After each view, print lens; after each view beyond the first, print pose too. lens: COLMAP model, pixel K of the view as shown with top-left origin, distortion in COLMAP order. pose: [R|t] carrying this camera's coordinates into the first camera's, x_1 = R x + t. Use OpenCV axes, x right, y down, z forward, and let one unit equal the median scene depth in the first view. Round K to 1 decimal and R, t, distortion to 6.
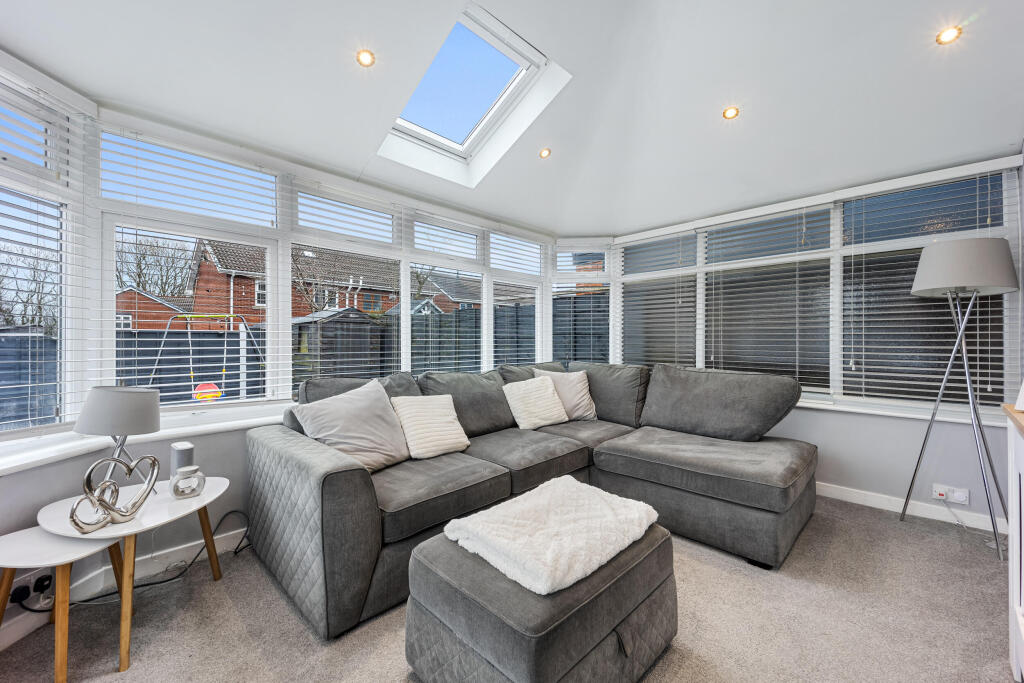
lens RADIAL K [[392.2, 0, 509.2], [0, 392.2, 341.2], [0, 0, 1]] dist [0.000561, 0.000016]
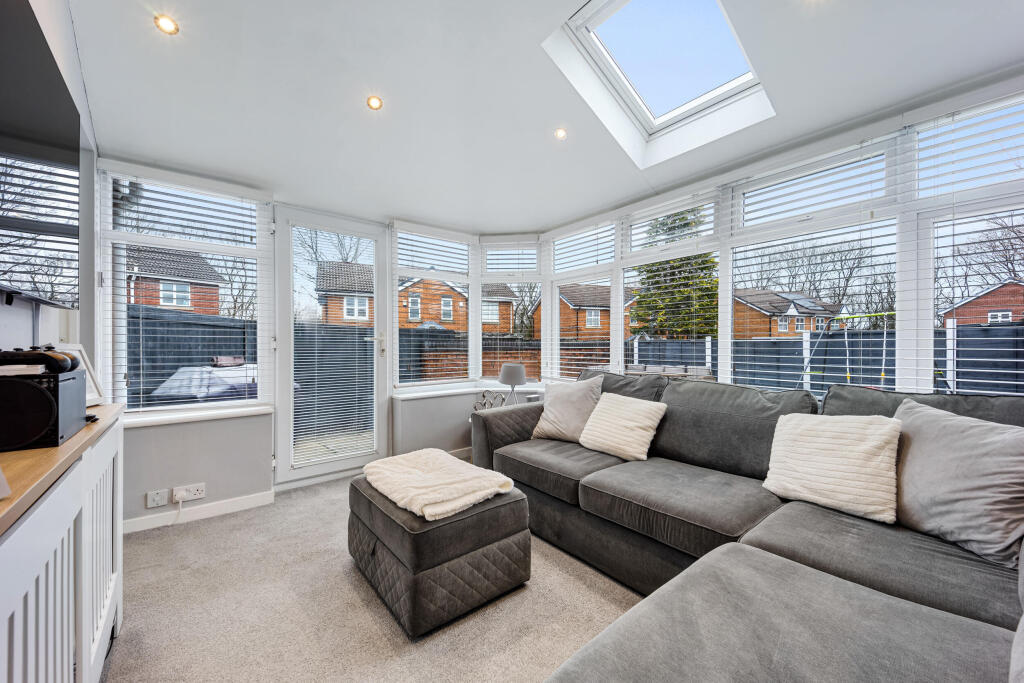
lens RADIAL K [[392.2, 0, 509.2], [0, 392.2, 341.2], [0, 0, 1]] dist [0.000561, 0.000016]
pose [[-0.097901, -0.001384, -0.995195, 0.816930], [0.000525, 0.999999, -0.001442, -0.003218], [0.995196, -0.000664, -0.097900, 0.792777]]
